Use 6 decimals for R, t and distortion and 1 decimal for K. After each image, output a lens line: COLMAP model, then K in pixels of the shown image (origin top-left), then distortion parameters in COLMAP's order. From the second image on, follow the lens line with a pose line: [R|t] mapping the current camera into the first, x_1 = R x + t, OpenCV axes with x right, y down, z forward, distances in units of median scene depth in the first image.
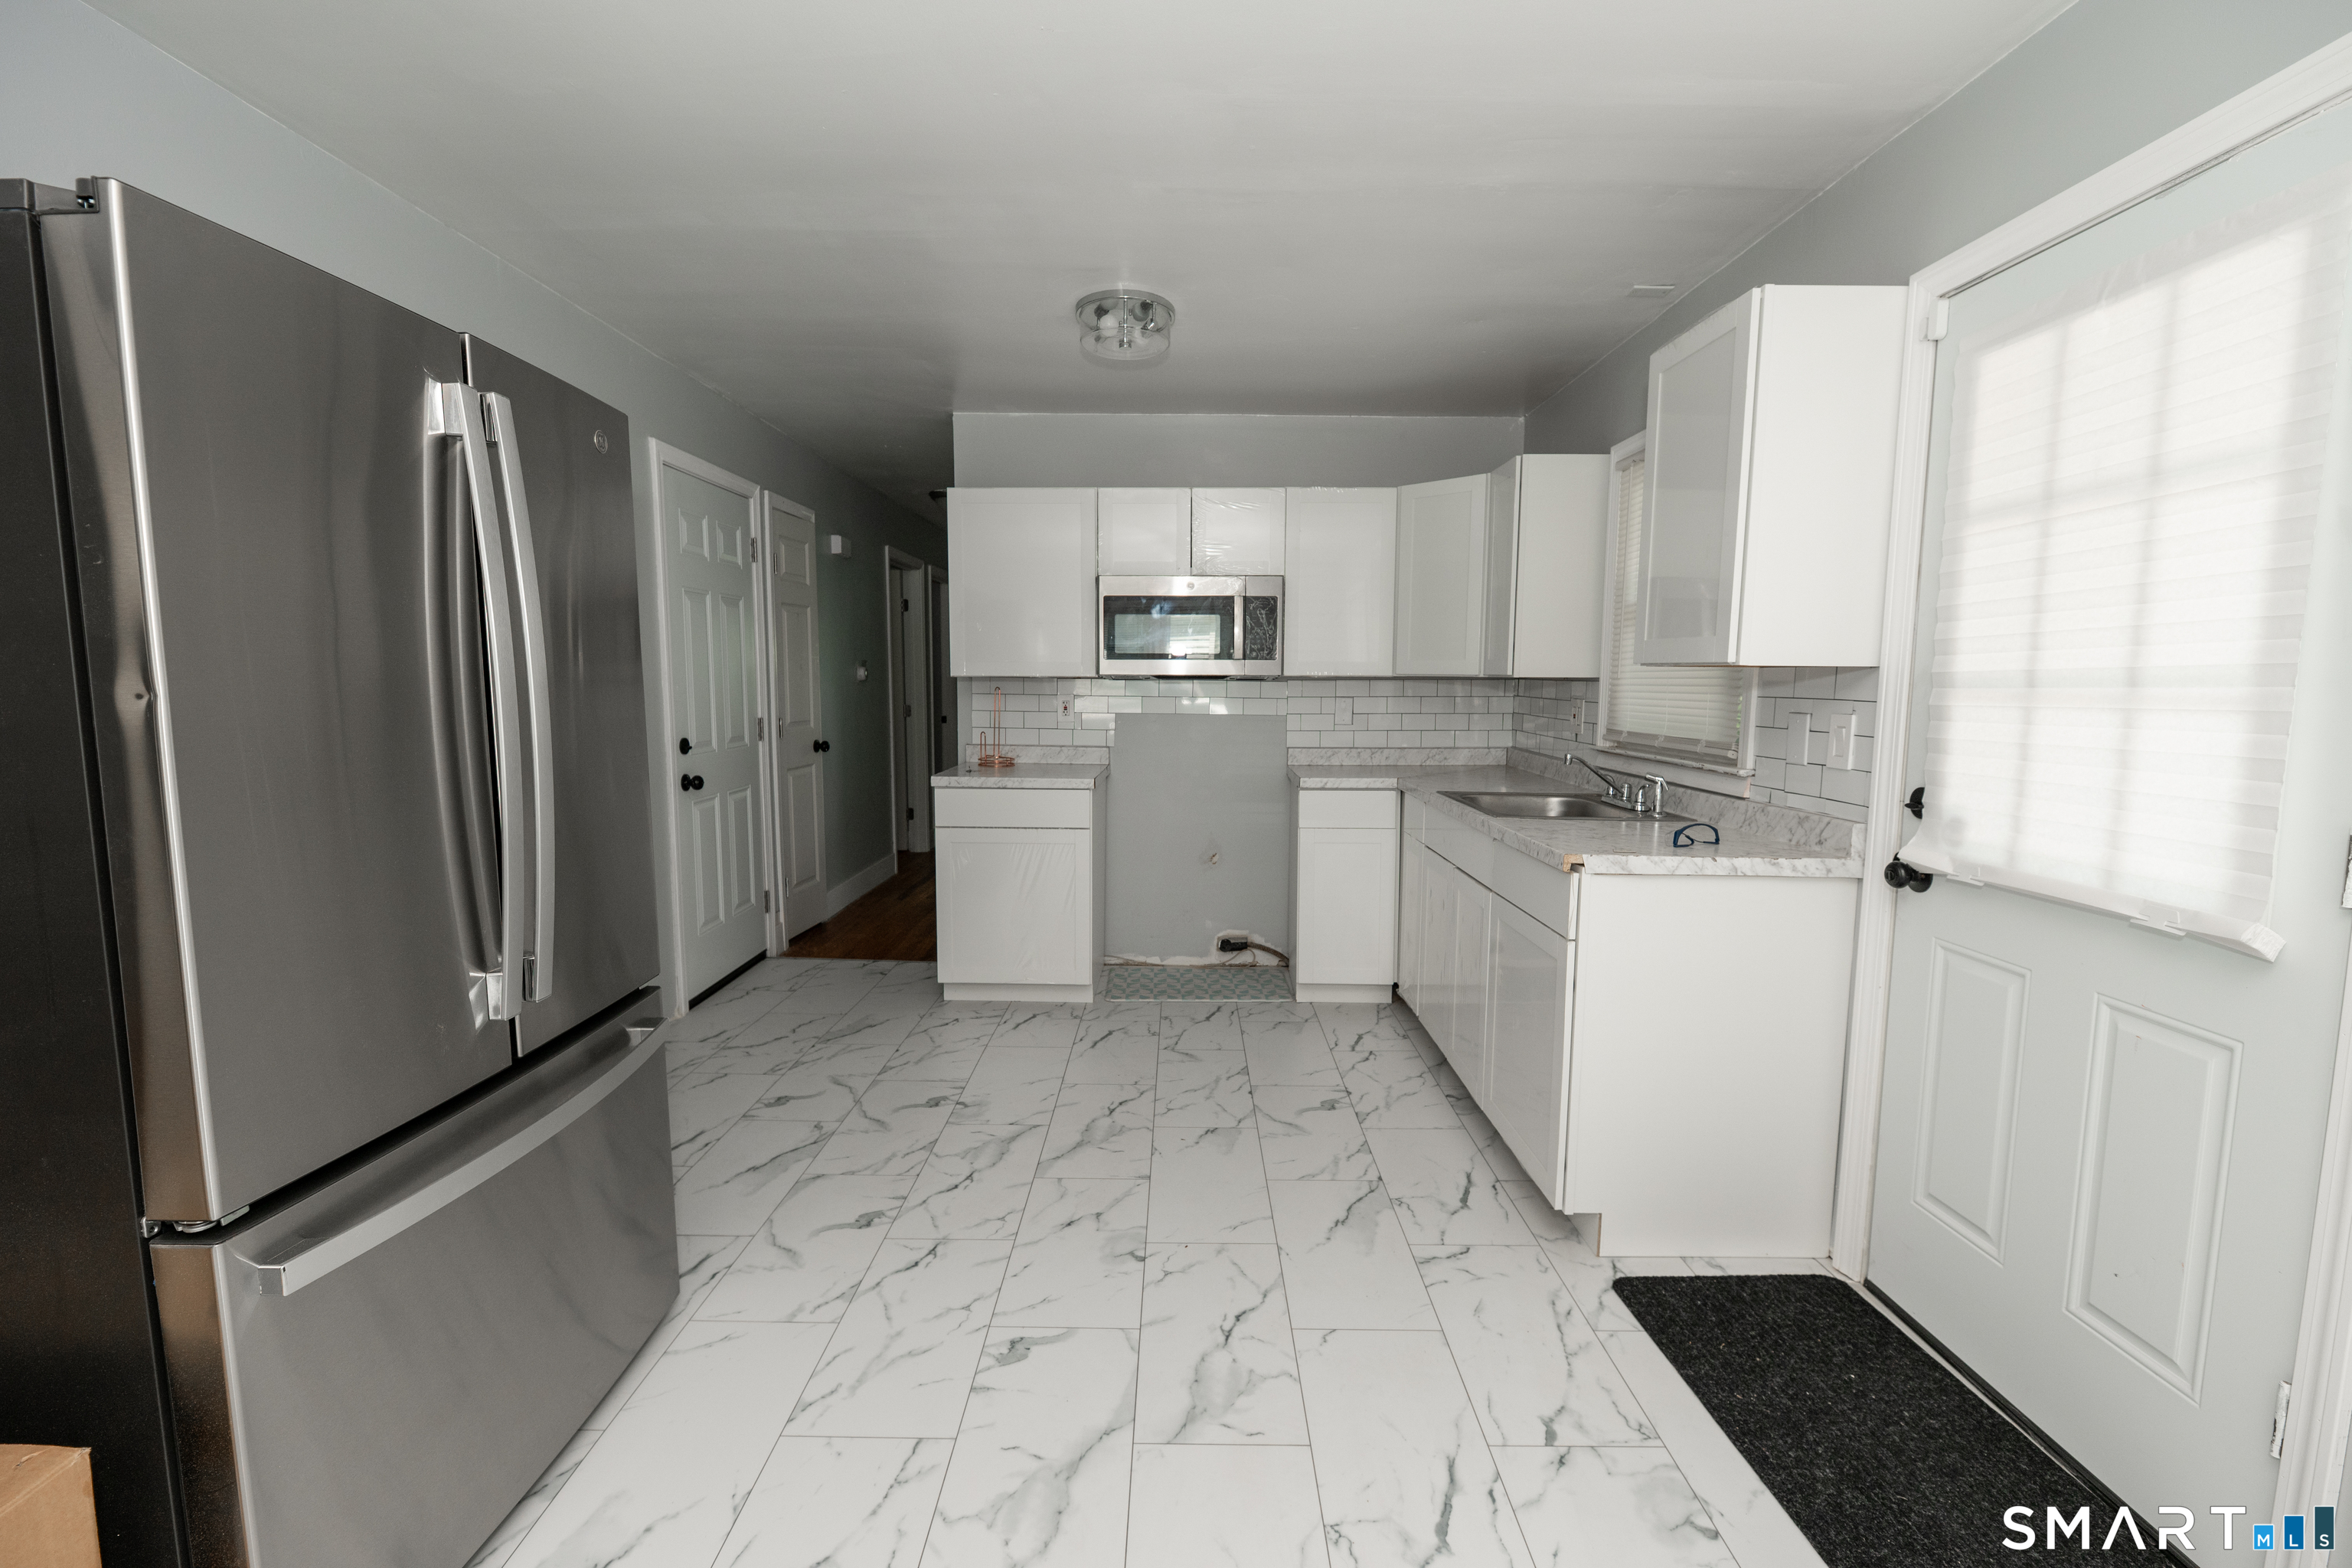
lens RADIAL K [[1001.2, 0, 1175.9], [0, 1001.2, 782.4], [0, 0, 1]] dist [0.001320, -0.004158]
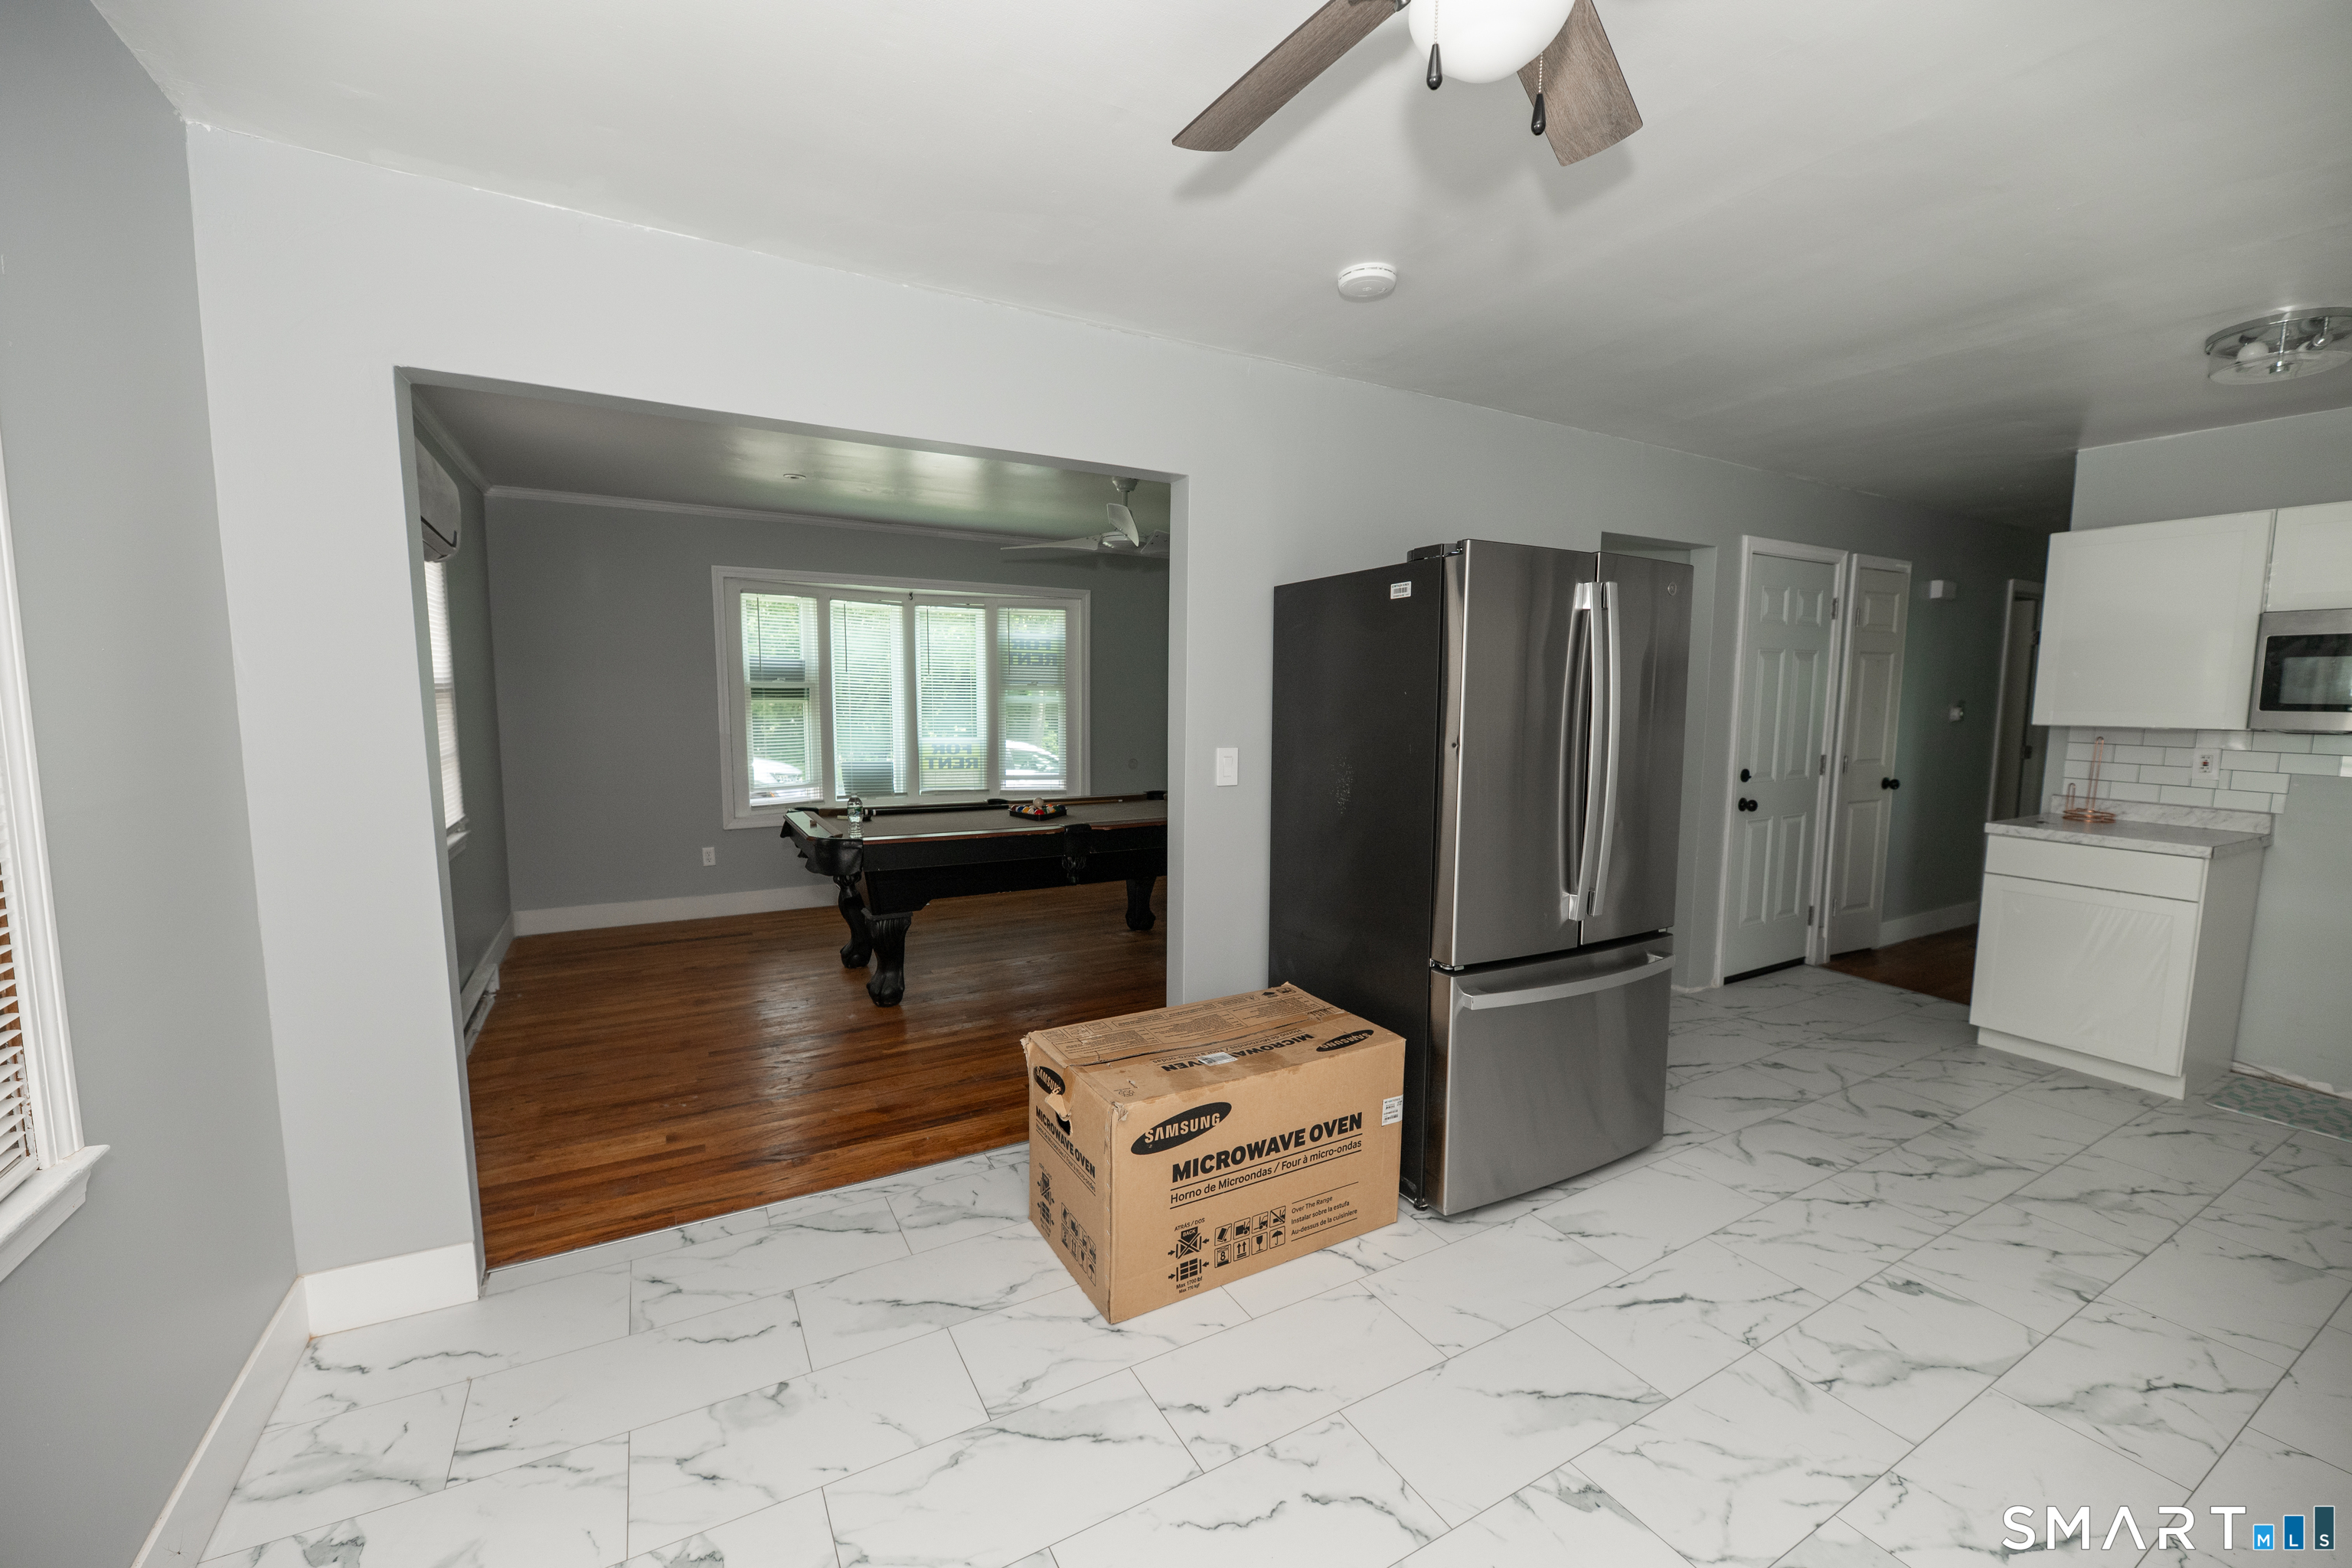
lens RADIAL K [[935.8, 0, 1178.6], [0, 935.8, 789.2], [0, 0, 1]] dist [0.001266, -0.005121]
pose [[0.498537, 0.087439, -0.862447, 0.176050], [-0.095049, 0.994415, 0.045876, -0.005926], [0.861642, 0.059104, 0.504064, -0.210390]]
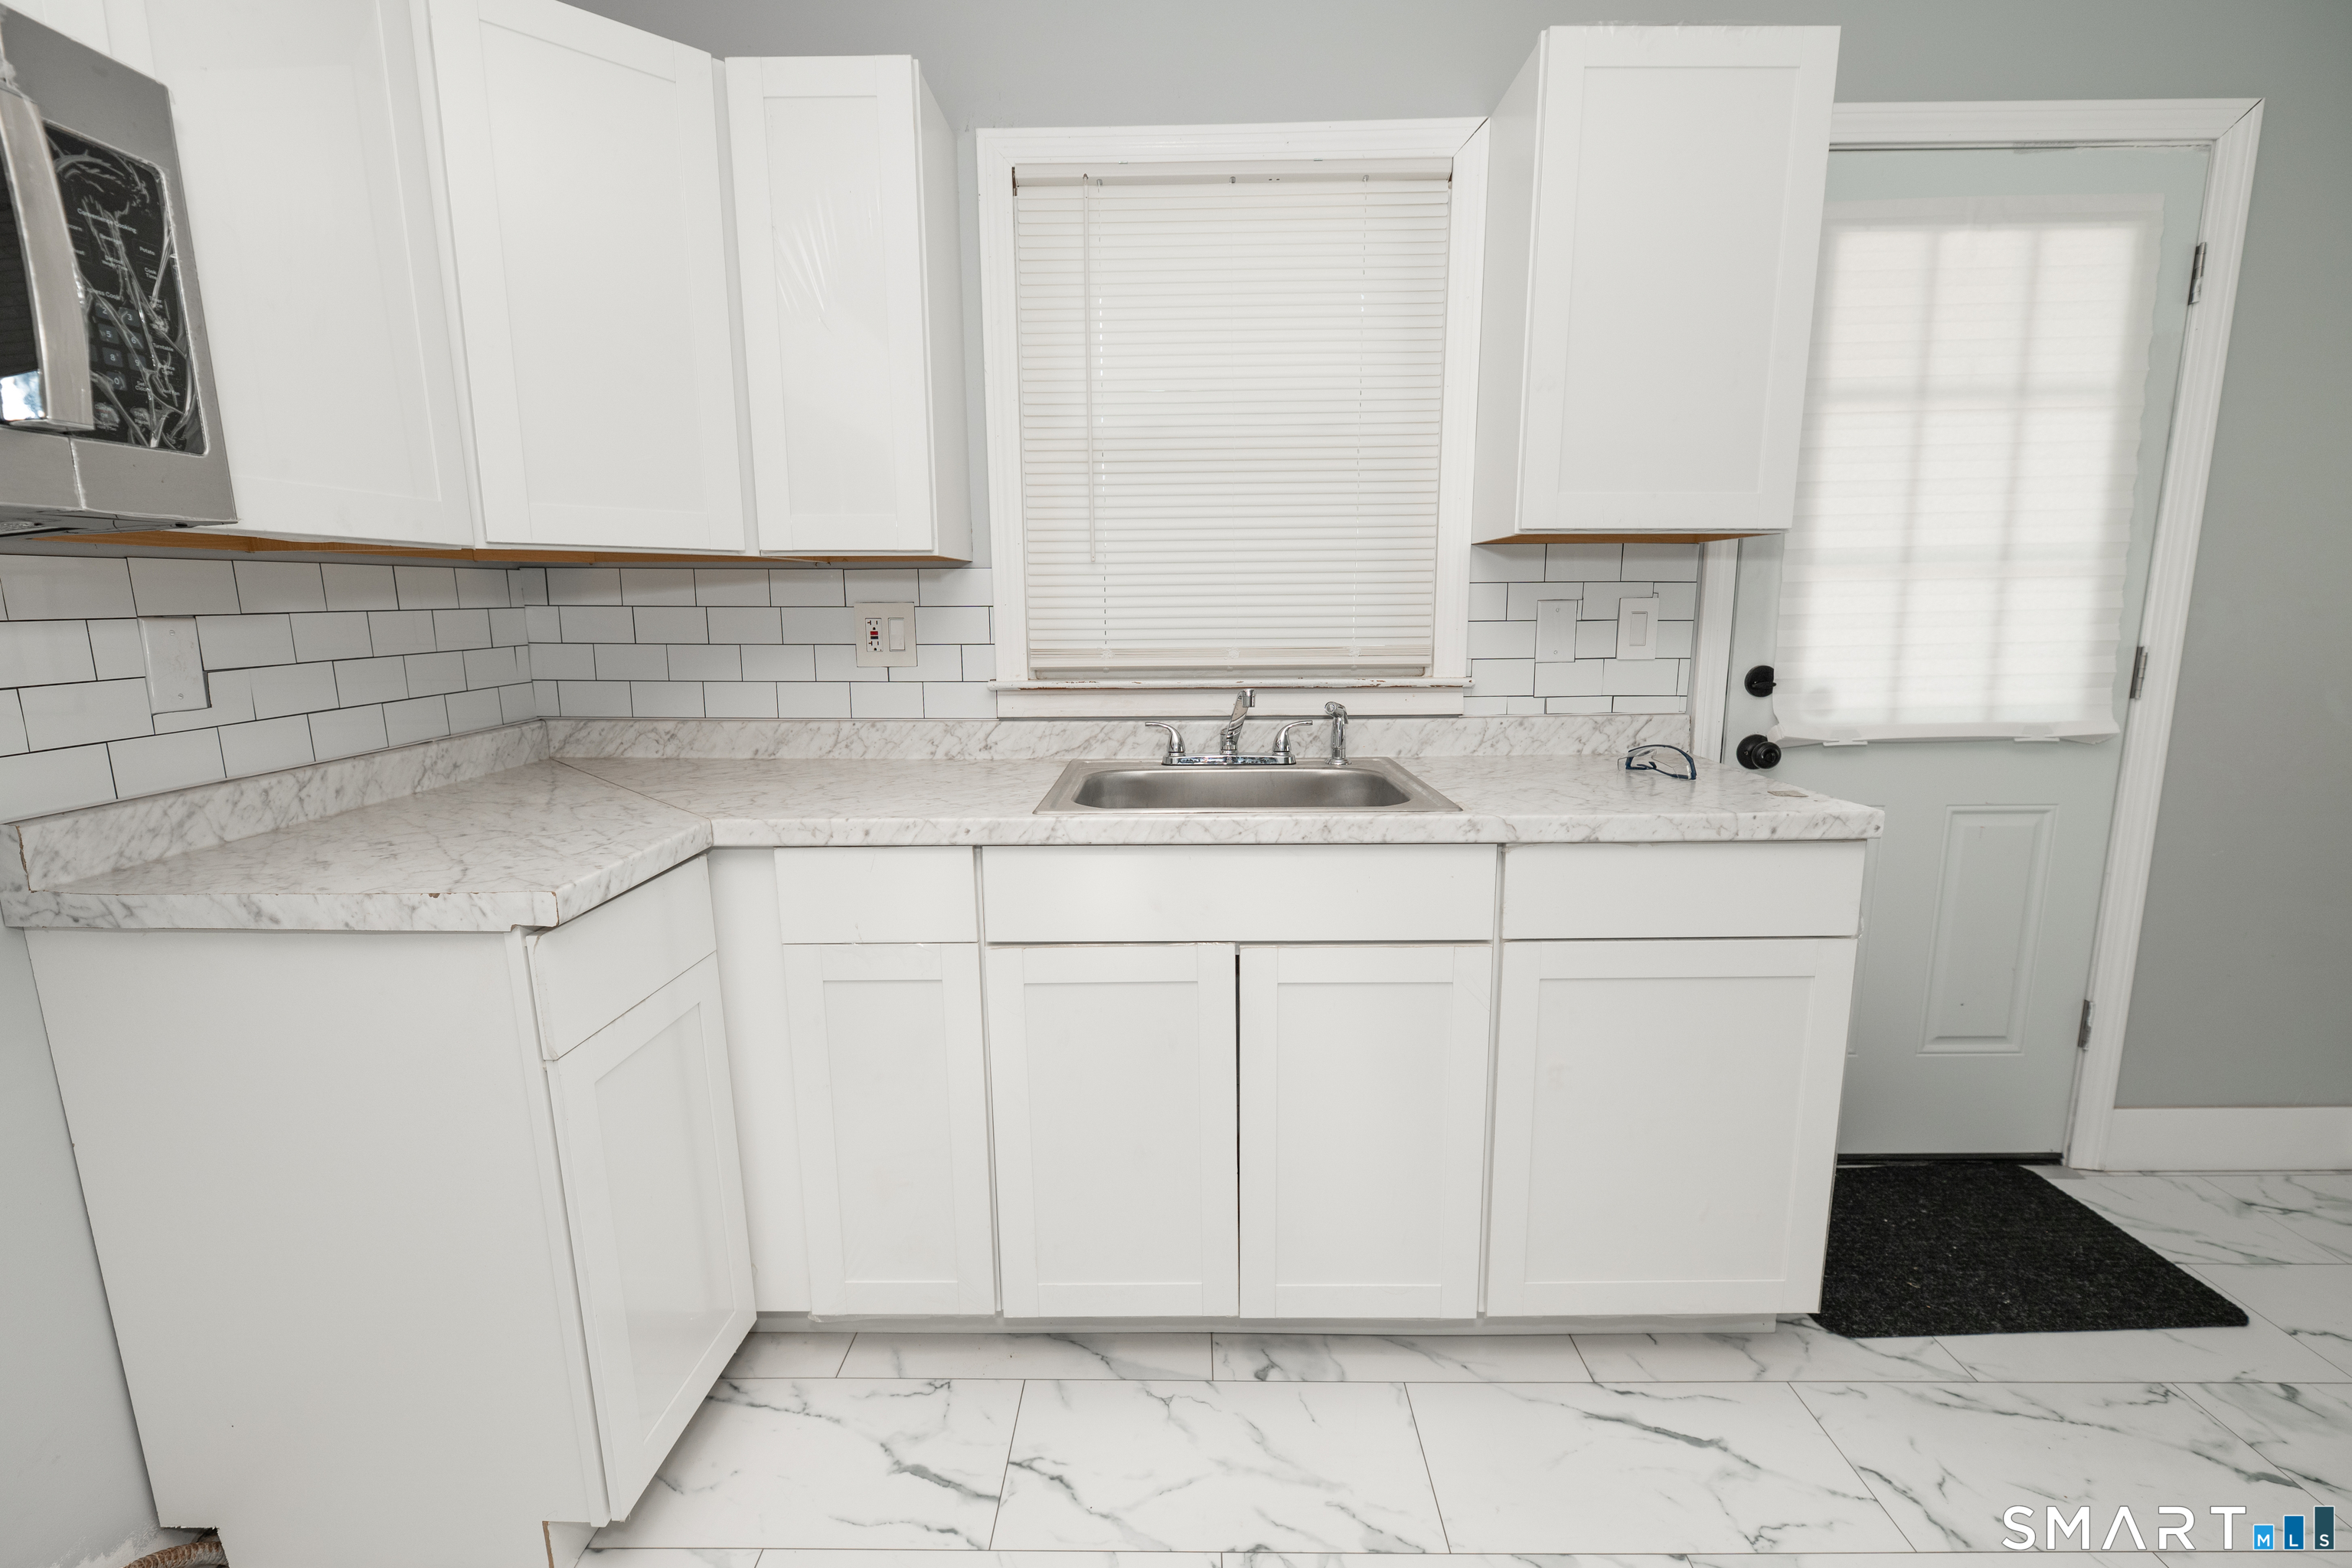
lens RADIAL K [[1040.2, 0, 1174.3], [0, 1040.2, 784.5], [0, 0, 1]] dist [0.001273, -0.004129]
pose [[0.008466, -0.180071, 0.983617, -0.171020], [0.111949, 0.977639, 0.178013, -0.071785], [-0.993678, 0.108608, 0.028435, 0.862906]]
